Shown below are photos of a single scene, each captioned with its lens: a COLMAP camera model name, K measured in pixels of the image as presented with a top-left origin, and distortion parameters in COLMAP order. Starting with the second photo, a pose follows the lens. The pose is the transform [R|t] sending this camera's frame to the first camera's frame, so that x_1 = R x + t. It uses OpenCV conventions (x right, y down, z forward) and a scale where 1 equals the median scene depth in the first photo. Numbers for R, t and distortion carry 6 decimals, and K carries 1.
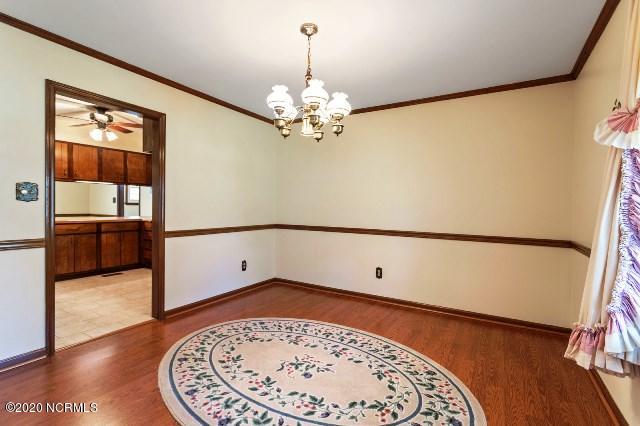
lens RADIAL K [[297.2, 0, 322.1], [0, 297.2, 211.9], [0, 0, 1]] dist [0.002050, 0.000548]
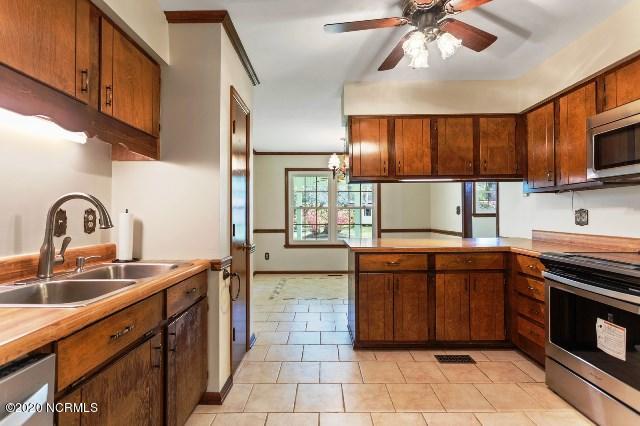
lens RADIAL K [[297.2, 0, 322.1], [0, 297.2, 211.9], [0, 0, 1]] dist [0.002050, 0.000548]
pose [[0.504685, -0.024922, -0.862944, -0.375020], [-0.006218, 0.999452, -0.032501, -0.016506], [0.863281, 0.021769, 0.504254, 0.541968]]
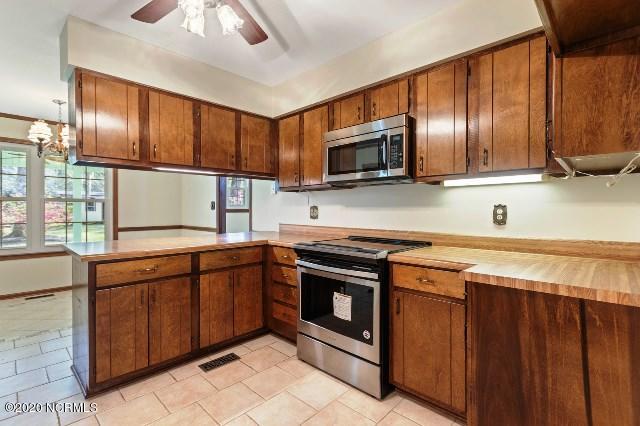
lens RADIAL K [[301.0, 0, 319.8], [0, 301.0, 211.4], [0, 0, 1]] dist [-0.000438, 0.000080]
pose [[0.971672, -0.012675, -0.235995, -0.426971], [0.008820, 0.999810, -0.017384, -0.017481], [0.236171, 0.014810, 0.971599, 0.558441]]
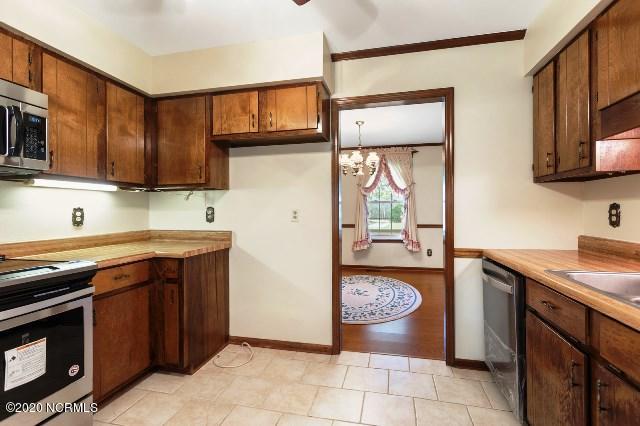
lens RADIAL K [[301.0, 0, 319.8], [0, 301.0, 211.4], [0, 0, 1]] dist [-0.000438, 0.000080]
pose [[-0.294457, -0.015176, 0.955544, -0.815499], [0.019183, 0.999579, 0.021787, -0.028566], [-0.955472, 0.024745, -0.294041, 0.791706]]
